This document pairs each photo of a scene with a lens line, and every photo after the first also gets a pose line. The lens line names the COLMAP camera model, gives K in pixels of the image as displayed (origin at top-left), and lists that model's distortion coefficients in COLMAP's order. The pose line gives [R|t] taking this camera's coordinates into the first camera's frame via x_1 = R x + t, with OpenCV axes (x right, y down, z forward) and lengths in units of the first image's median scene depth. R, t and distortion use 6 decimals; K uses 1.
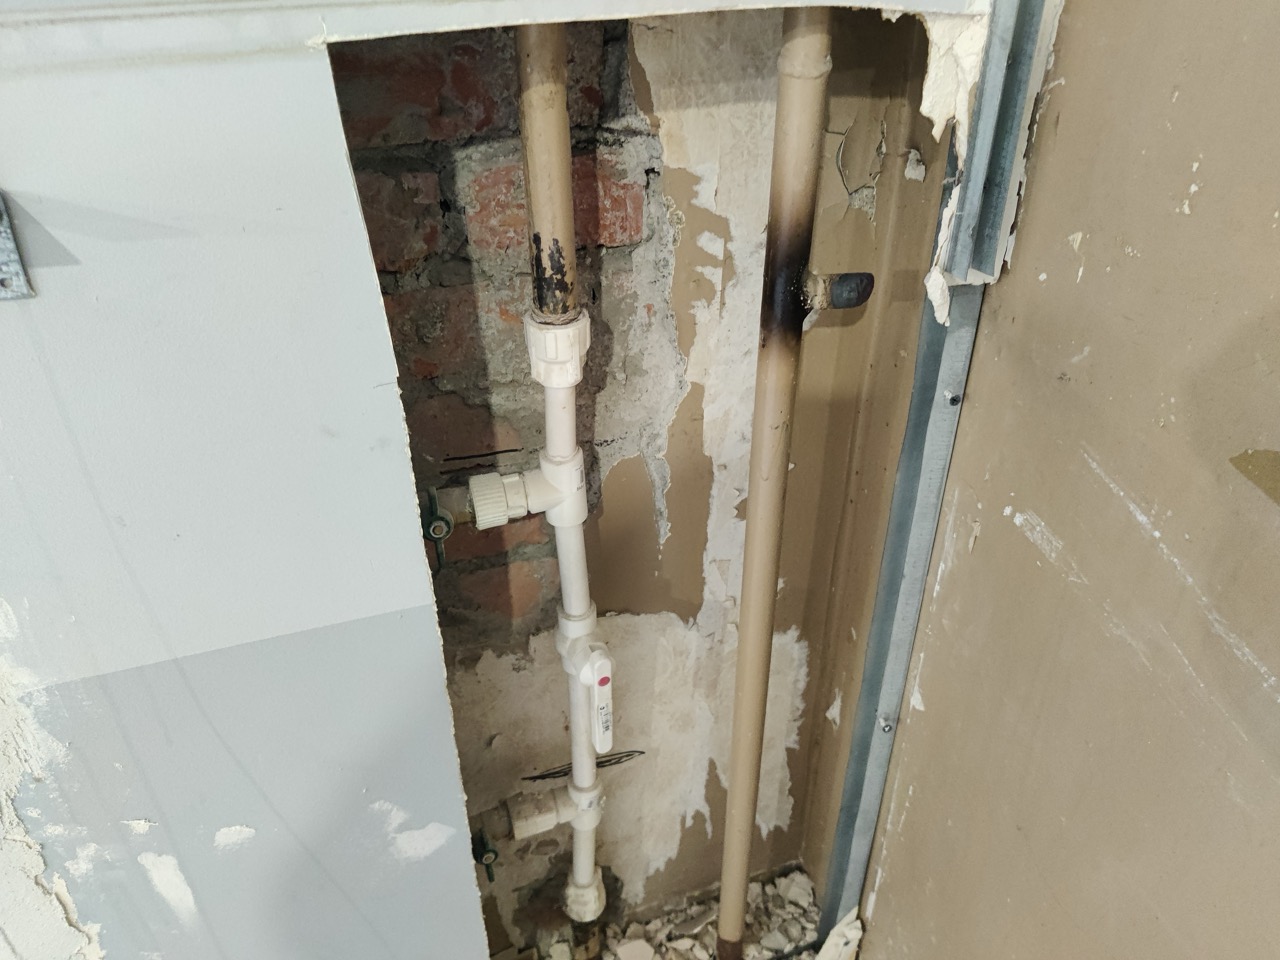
lens RADIAL K [[1003.3, 0, 645.9], [0, 1003.3, 470.2], [0, 0, 1]] dist [0.011350, -0.033233]
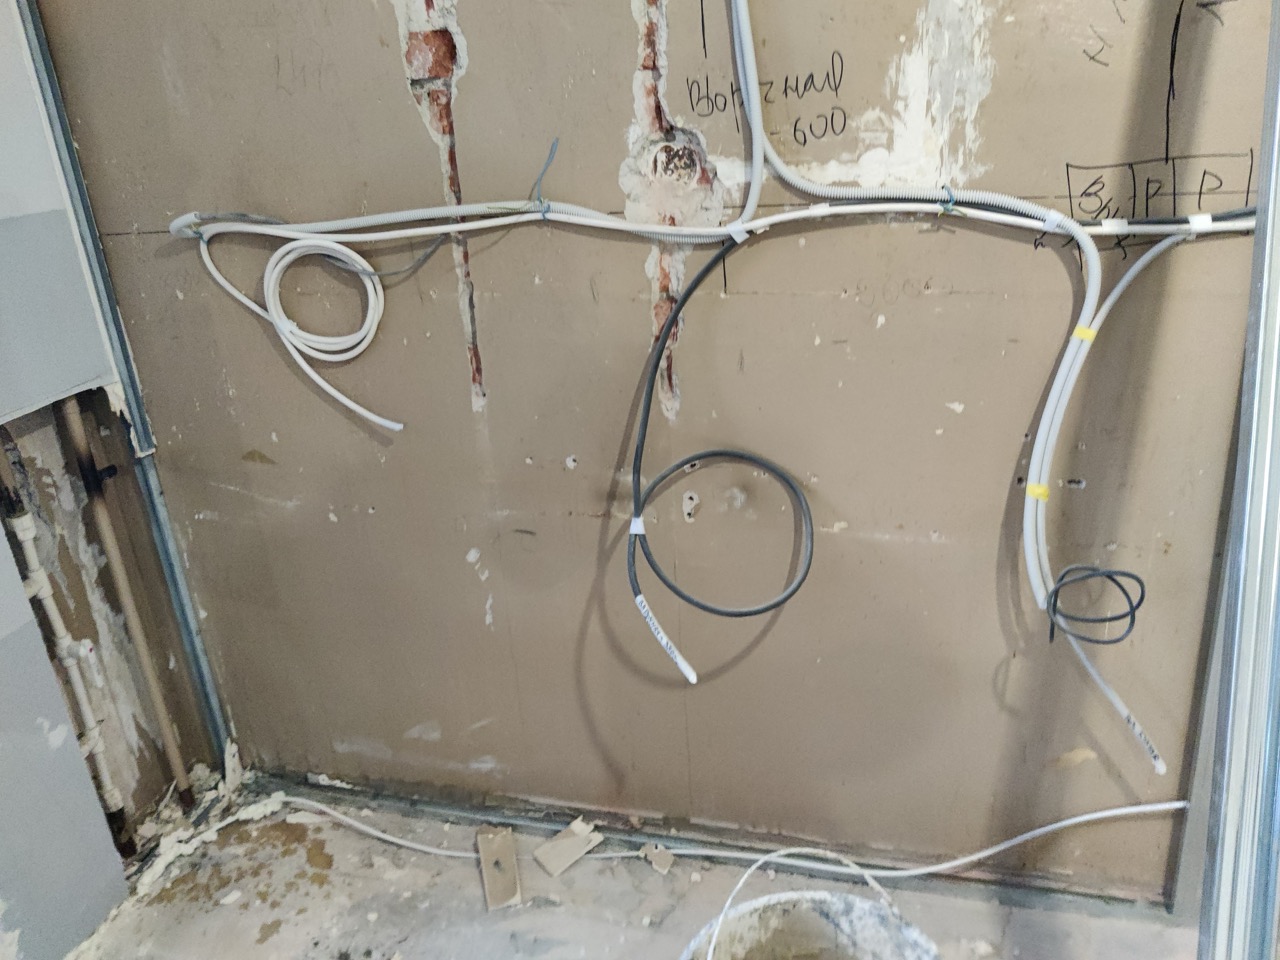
lens RADIAL K [[1003.3, 0, 648.2], [0, 1003.3, 490.0], [0, 0, 1]] dist [0.011350, -0.033233]
pose [[0.528858, -0.357570, 0.769709, -1.190409], [0.531341, 0.846687, 0.028252, 0.592621], [-0.661805, 0.394036, 0.637769, -1.815363]]
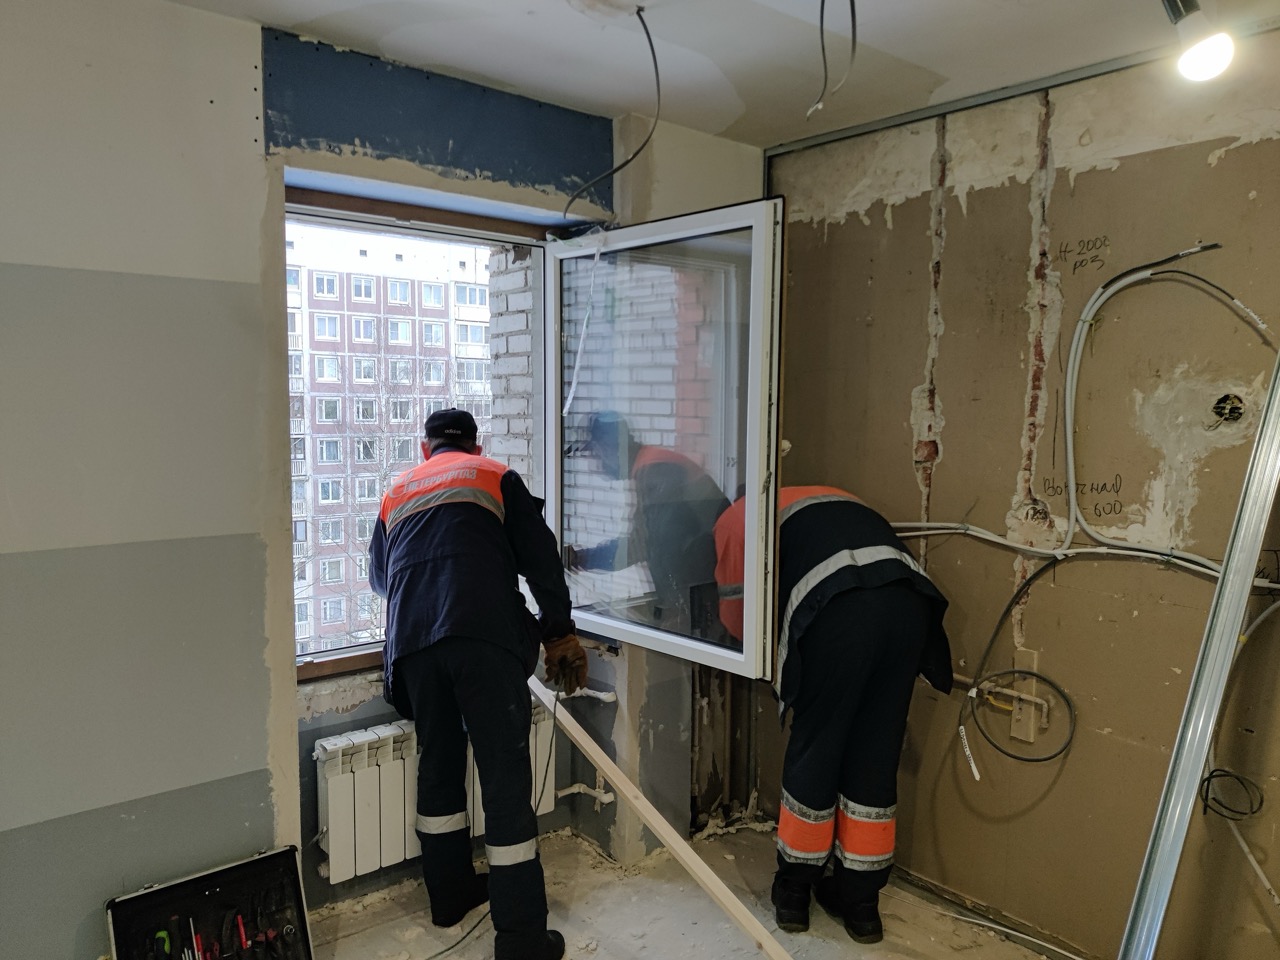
lens RADIAL K [[1003.3, 0, 633.4], [0, 1003.3, 481.0], [0, 0, 1]] dist [0.011350, -0.033233]
pose [[0.922212, -0.020100, 0.386162, -2.605613], [0.208727, 0.866541, -0.453365, 1.650106], [-0.325513, 0.498701, 0.803330, -3.920100]]
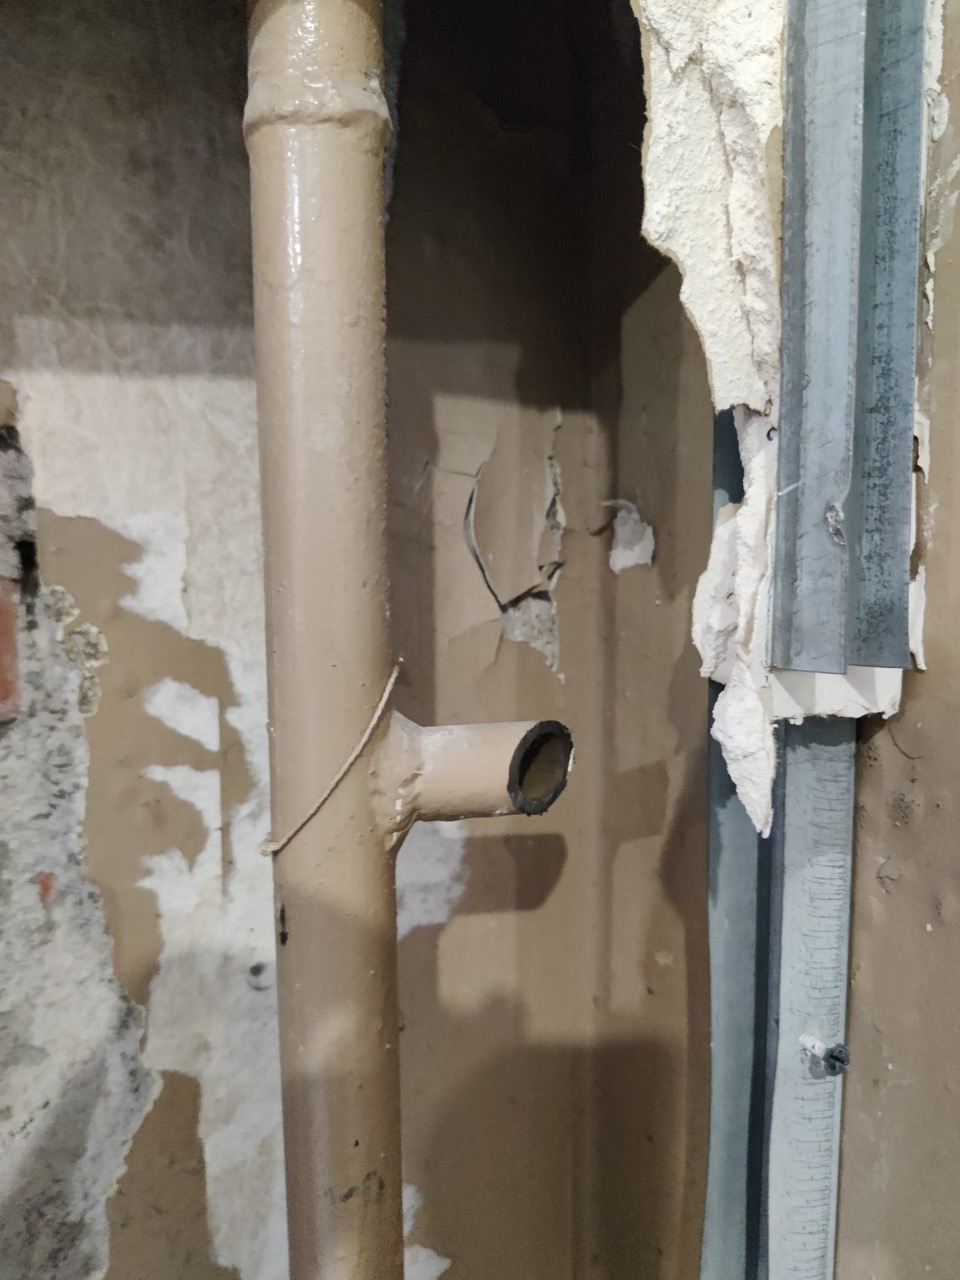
lens RADIAL K [[1003.3, 0, 498.3], [0, 1003.3, 664.8], [0, 0, 1]] dist [0.011350, -0.033233]
pose [[0.986817, -0.024196, 0.160023, 0.130484], [0.094770, 0.887901, -0.450167, -0.043873], [-0.131192, 0.459398, 0.878489, 0.622790]]
